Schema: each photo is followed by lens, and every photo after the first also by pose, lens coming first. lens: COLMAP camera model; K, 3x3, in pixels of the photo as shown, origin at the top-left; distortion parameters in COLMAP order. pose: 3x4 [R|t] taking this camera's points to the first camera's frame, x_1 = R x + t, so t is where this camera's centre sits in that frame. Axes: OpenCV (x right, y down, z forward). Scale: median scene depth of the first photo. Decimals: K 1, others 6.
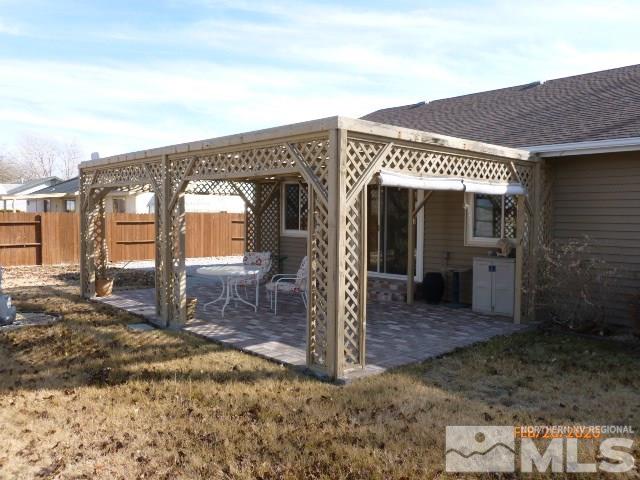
lens RADIAL K [[556.5, 0, 352.6], [0, 556.5, 243.4], [0, 0, 1]] dist [-0.012762, -0.016168]
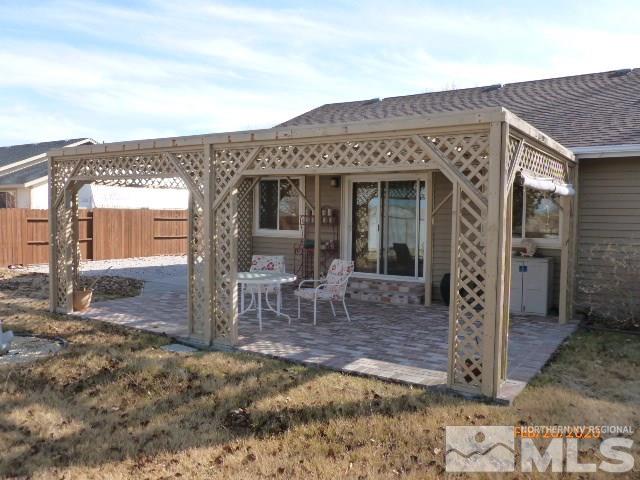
lens RADIAL K [[542.3, 0, 320.0], [0, 542.3, 240.0], [0, 0, 1]] dist [-0.029385, -0.003813]
pose [[0.970368, -0.009170, 0.241459, -0.327386], [0.008131, 0.999953, 0.005300, -0.013870], [-0.241497, -0.003180, 0.970396, 0.139241]]
